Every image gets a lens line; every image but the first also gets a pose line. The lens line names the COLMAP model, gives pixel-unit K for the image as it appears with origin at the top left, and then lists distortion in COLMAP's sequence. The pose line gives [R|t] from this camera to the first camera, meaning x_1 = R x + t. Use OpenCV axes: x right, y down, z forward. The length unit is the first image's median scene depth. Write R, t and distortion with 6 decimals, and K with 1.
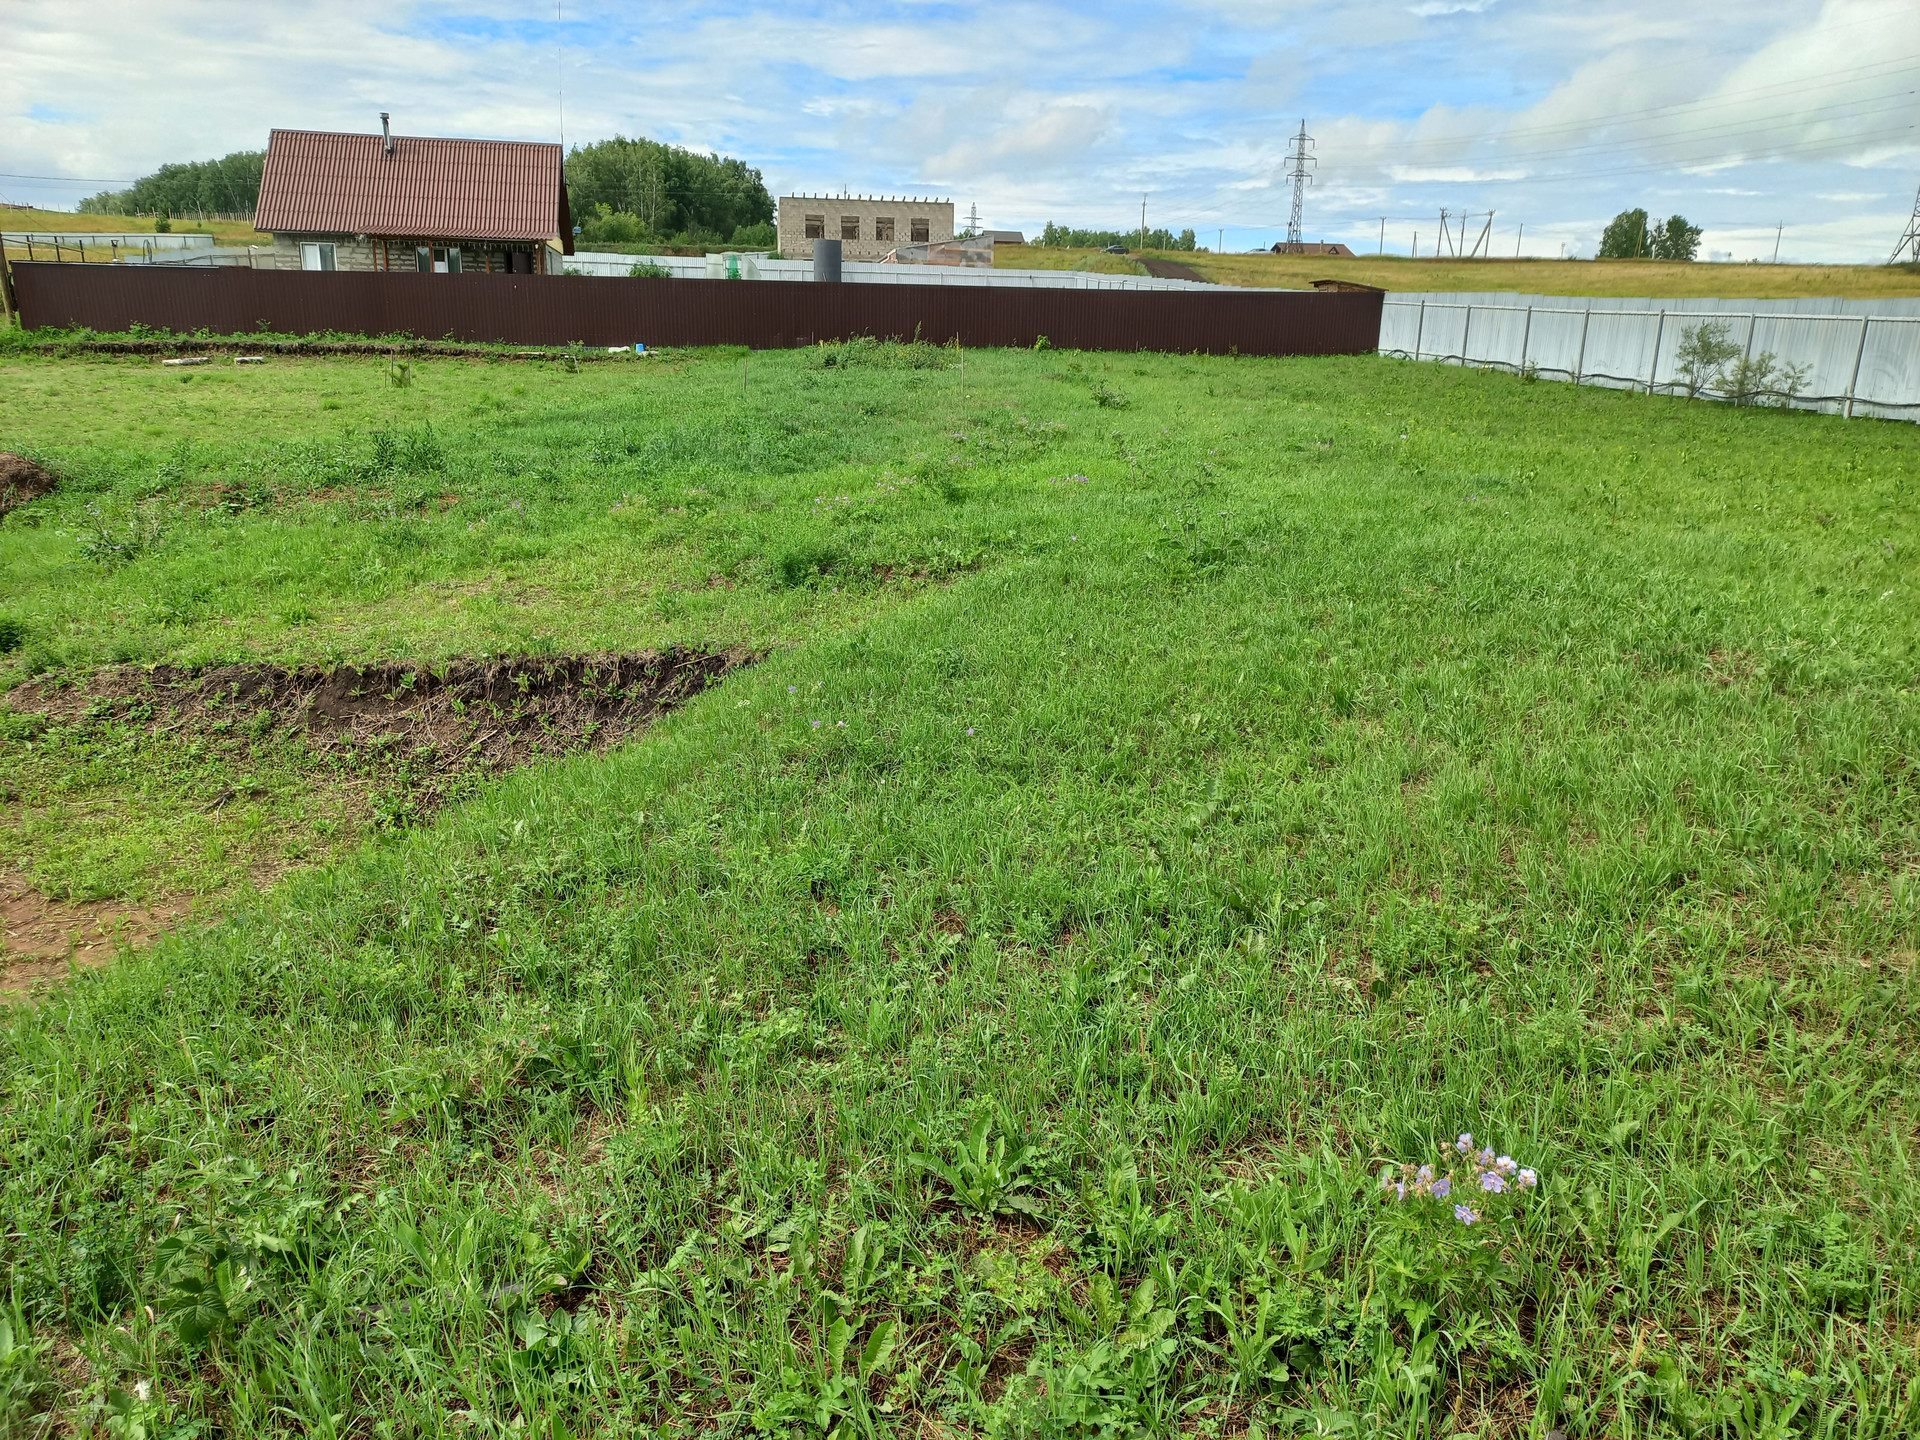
lens RADIAL K [[1377.9, 0, 955.8], [0, 1377.9, 712.5], [0, 0, 1]] dist [0.033236, -0.010612]
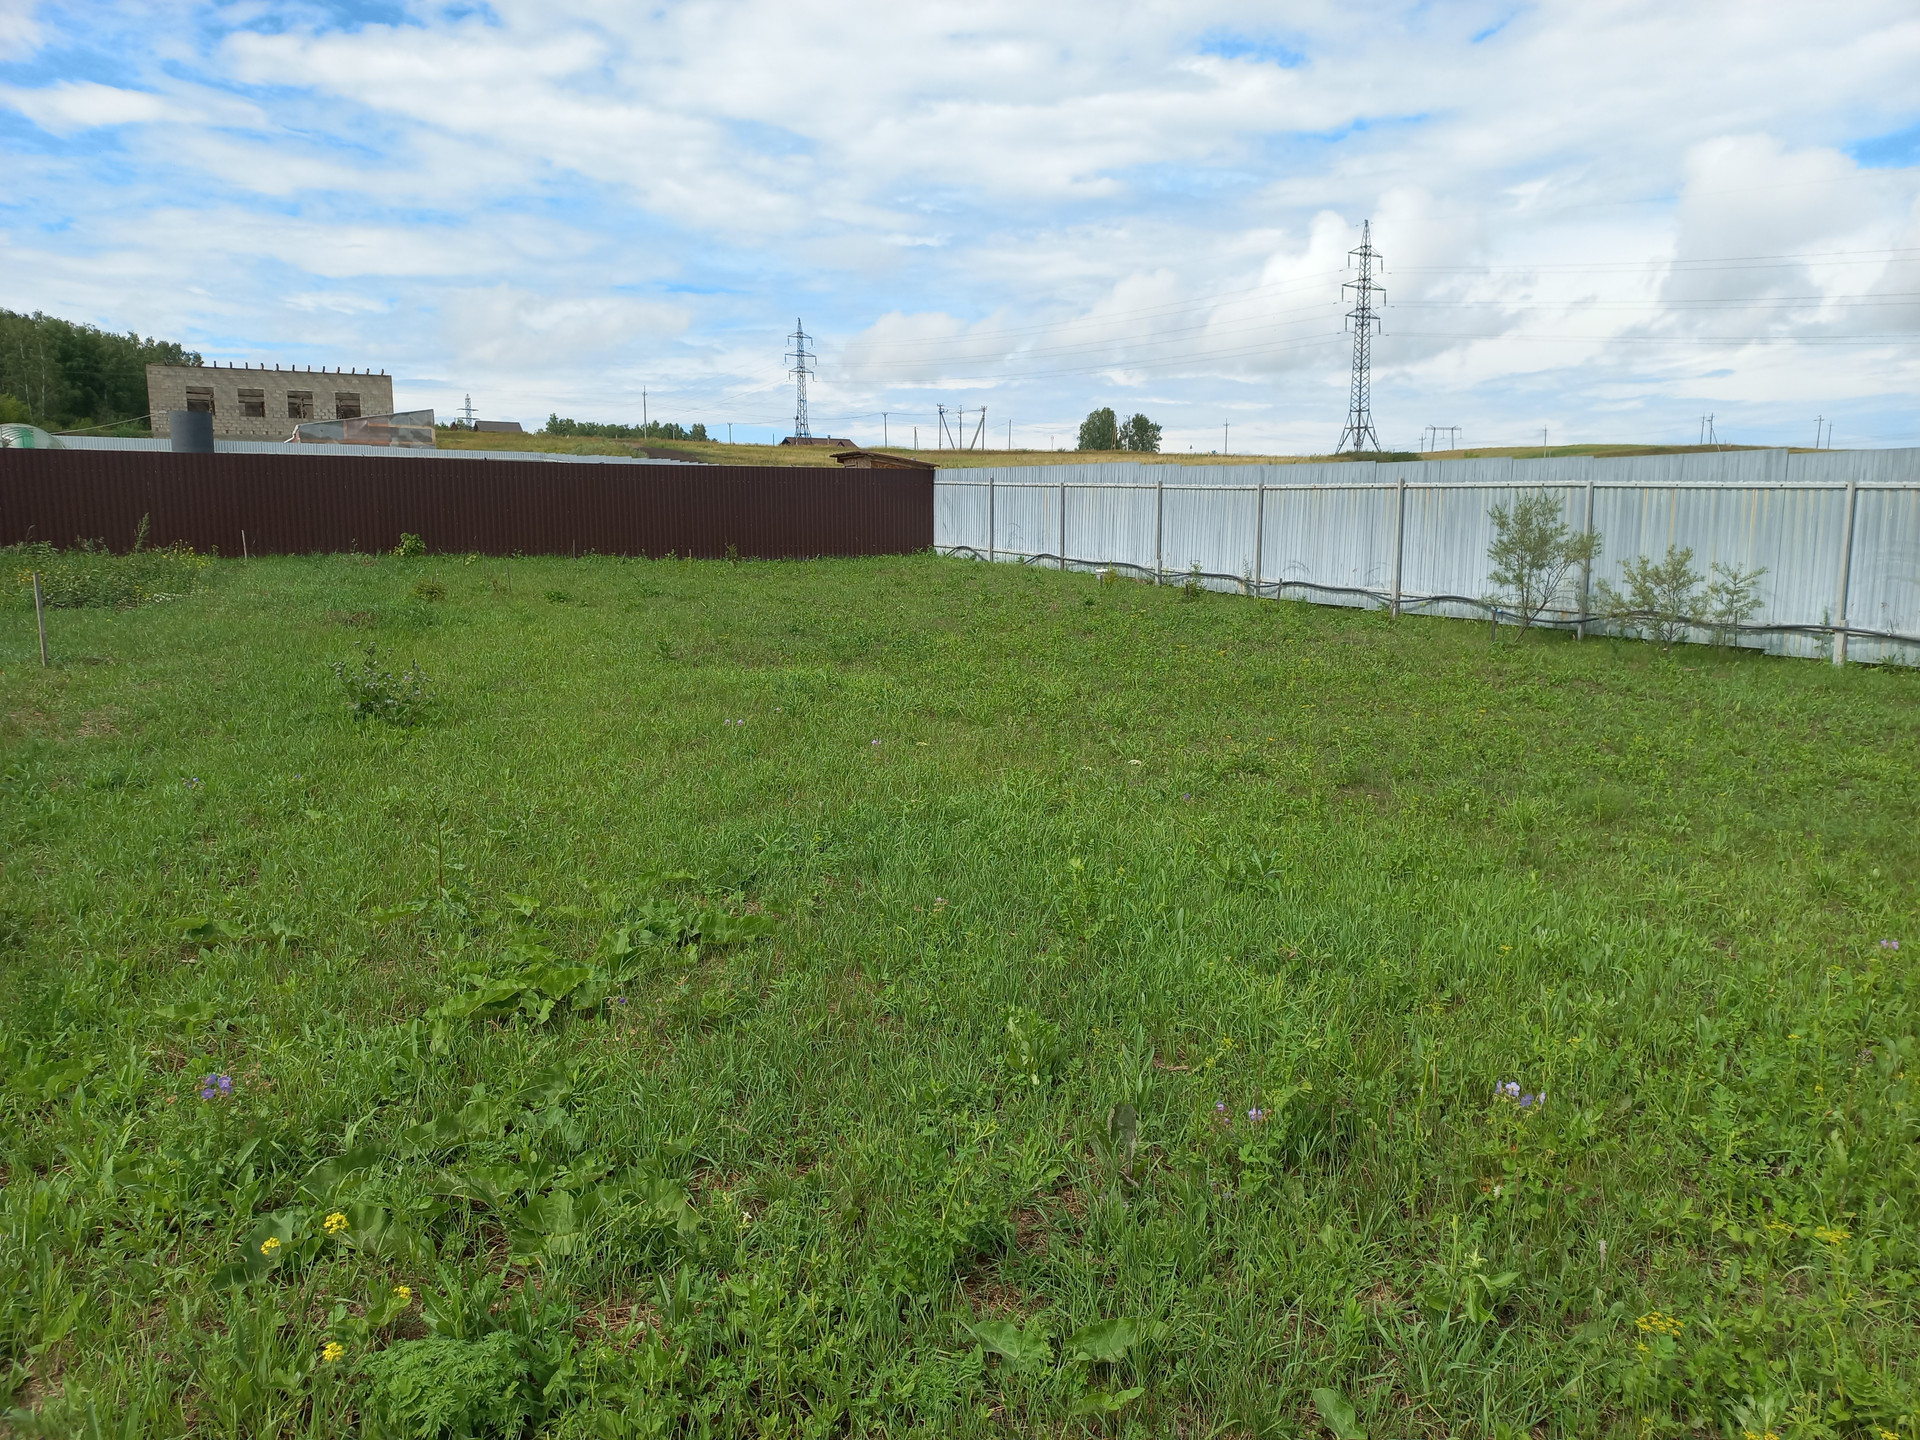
lens RADIAL K [[1377.9, 0, 963.8], [0, 1377.9, 718.2], [0, 0, 1]] dist [0.033236, -0.010612]
pose [[0.942409, -0.066866, 0.327709, 0.034014], [0.108077, 0.988128, -0.109186, -0.040152], [-0.316518, 0.138316, 0.938448, 0.144288]]
